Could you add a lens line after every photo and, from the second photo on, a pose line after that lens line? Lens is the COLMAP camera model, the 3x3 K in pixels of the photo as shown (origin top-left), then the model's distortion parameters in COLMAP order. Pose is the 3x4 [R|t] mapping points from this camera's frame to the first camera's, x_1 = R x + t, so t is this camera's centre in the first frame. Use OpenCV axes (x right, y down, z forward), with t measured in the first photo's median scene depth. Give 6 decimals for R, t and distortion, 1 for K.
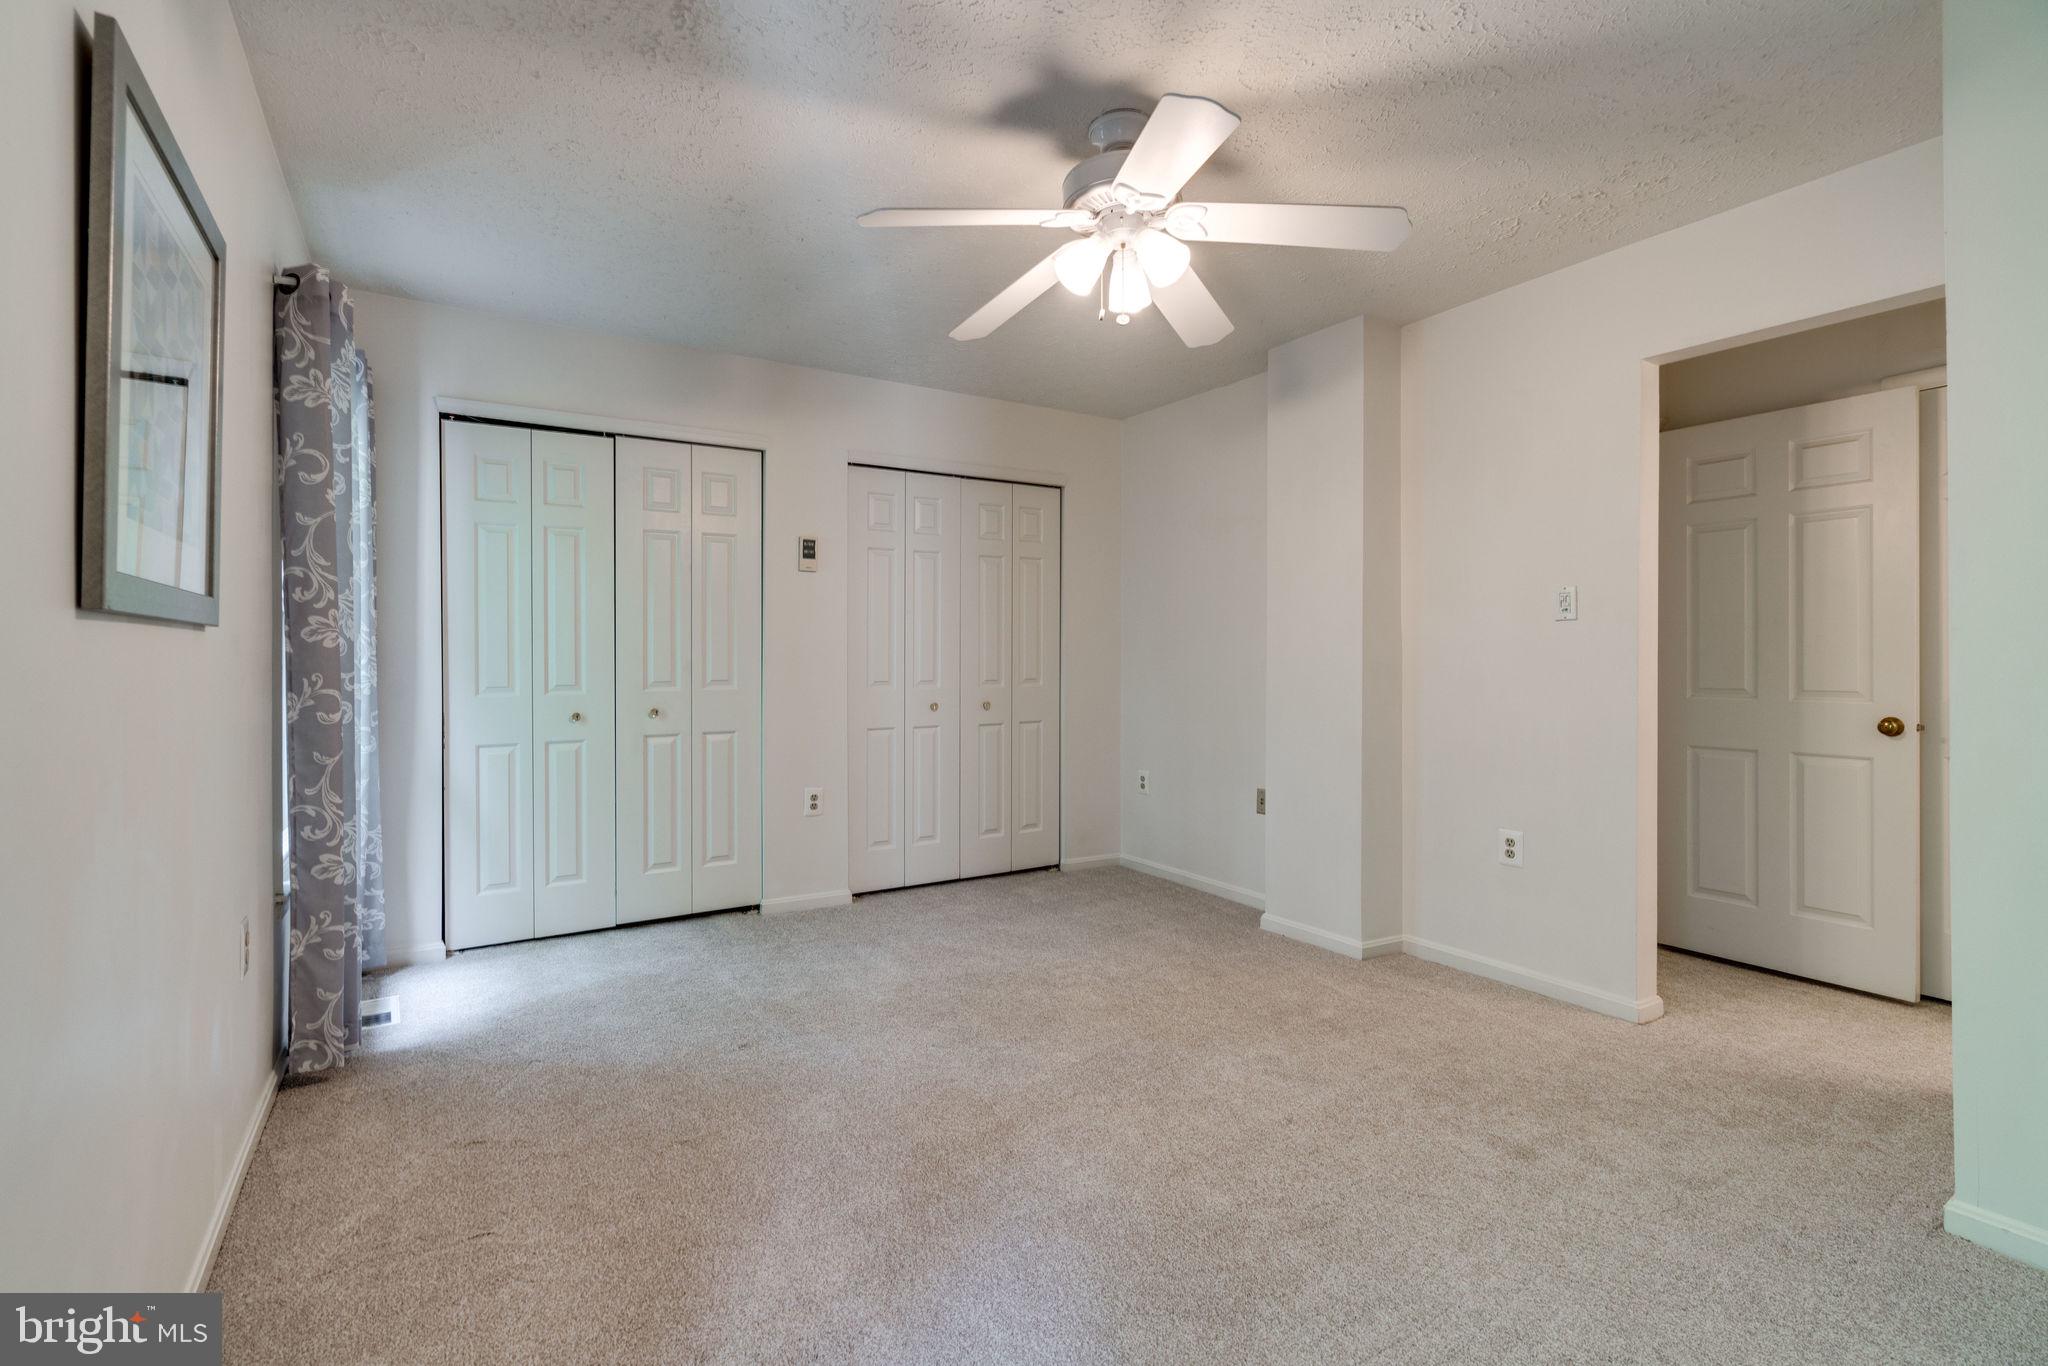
lens RADIAL K [[947.1, 0, 1016.5], [0, 947.1, 658.8], [0, 0, 1]] dist [-0.000412, 0.000883]
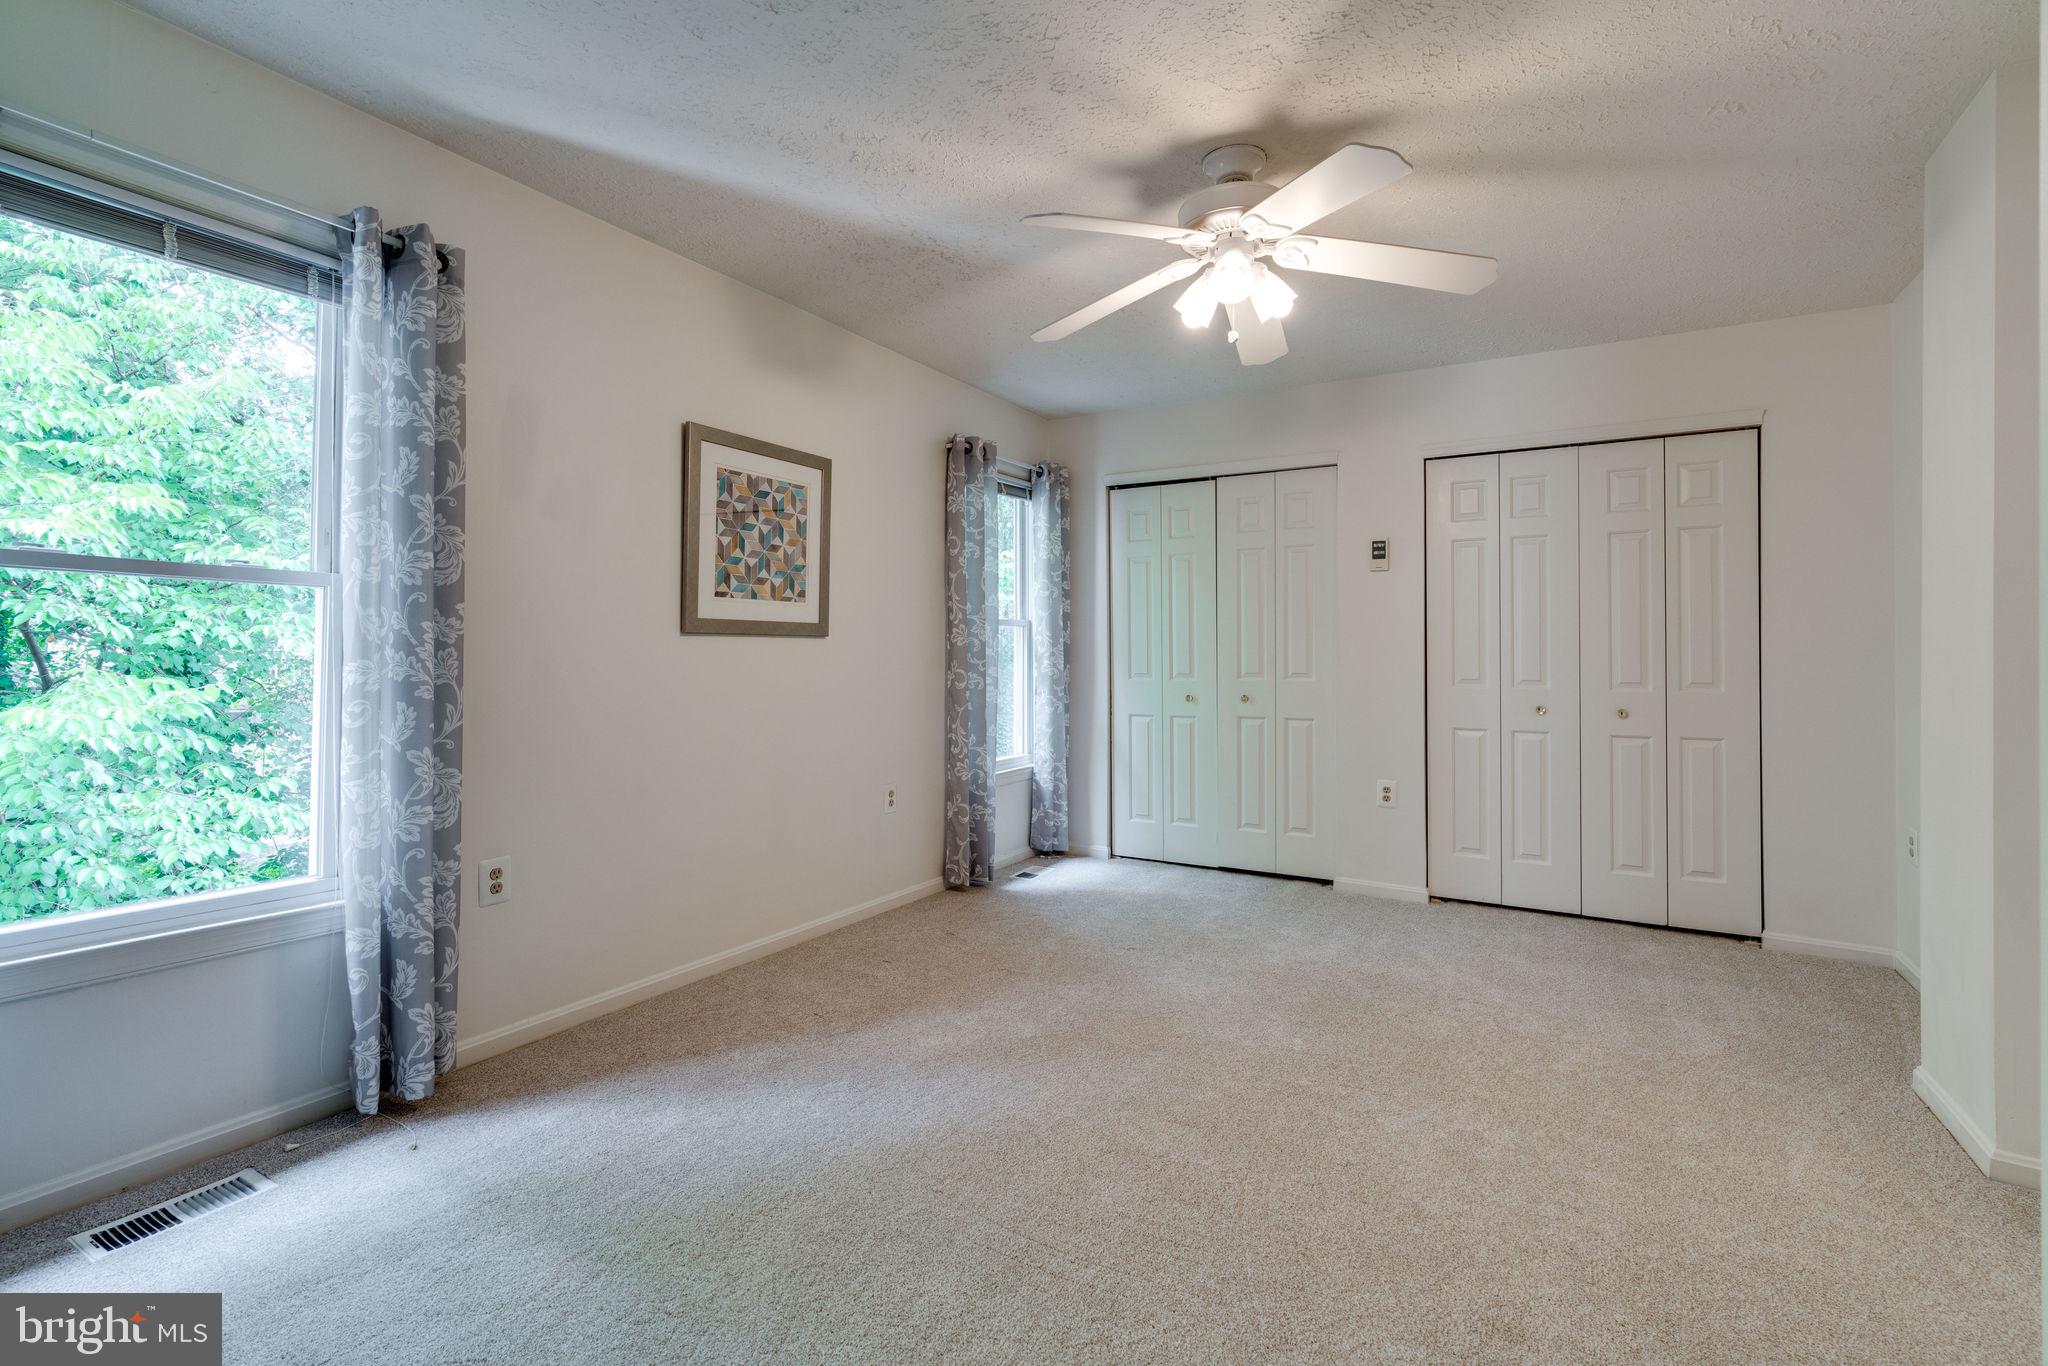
lens RADIAL K [[979.2, 0, 1017.9], [0, 979.2, 641.3], [0, 0, 1]] dist [0.001887, 0.000541]
pose [[0.437940, -0.007327, -0.898974, 0.620764], [-0.007179, 0.999906, -0.011647, 0.000205], [0.898976, 0.011555, 0.437846, 0.186290]]
